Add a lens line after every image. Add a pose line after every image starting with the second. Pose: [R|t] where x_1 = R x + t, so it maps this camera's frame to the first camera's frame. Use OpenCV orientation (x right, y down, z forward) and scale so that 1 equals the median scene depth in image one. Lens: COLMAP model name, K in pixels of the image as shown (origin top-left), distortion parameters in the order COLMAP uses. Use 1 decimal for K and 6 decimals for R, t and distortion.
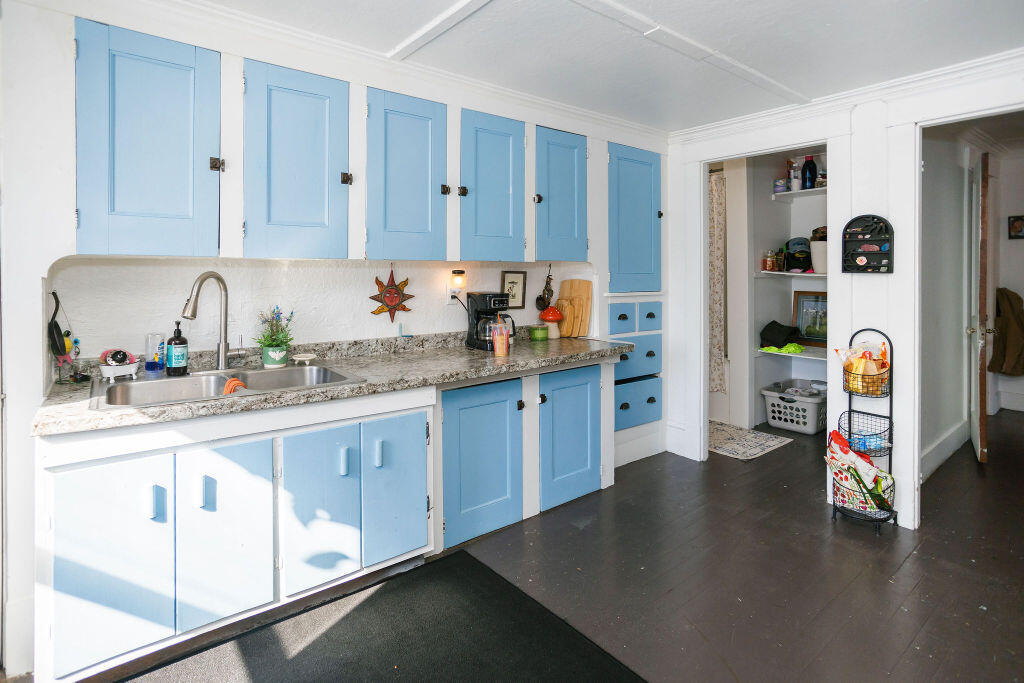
lens RADIAL K [[534.8, 0, 512.9], [0, 534.8, 271.7], [0, 0, 1]] dist [-0.002236, -0.000110]
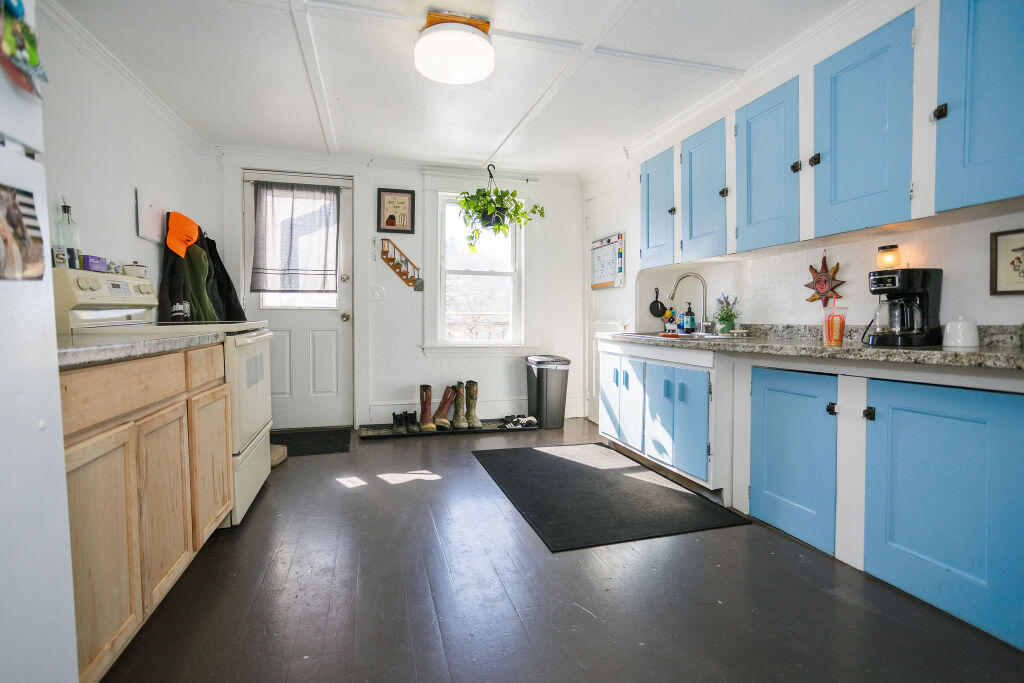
lens RADIAL K [[504.7, 0, 488.1], [0, 504.7, 330.0], [0, 0, 1]] dist [-0.039143, 0.038607]
pose [[-0.412967, 0.011360, -0.910675, 0.922421], [-0.005798, 0.999869, 0.015102, 0.129310], [0.910728, 0.011517, -0.412847, 0.868865]]
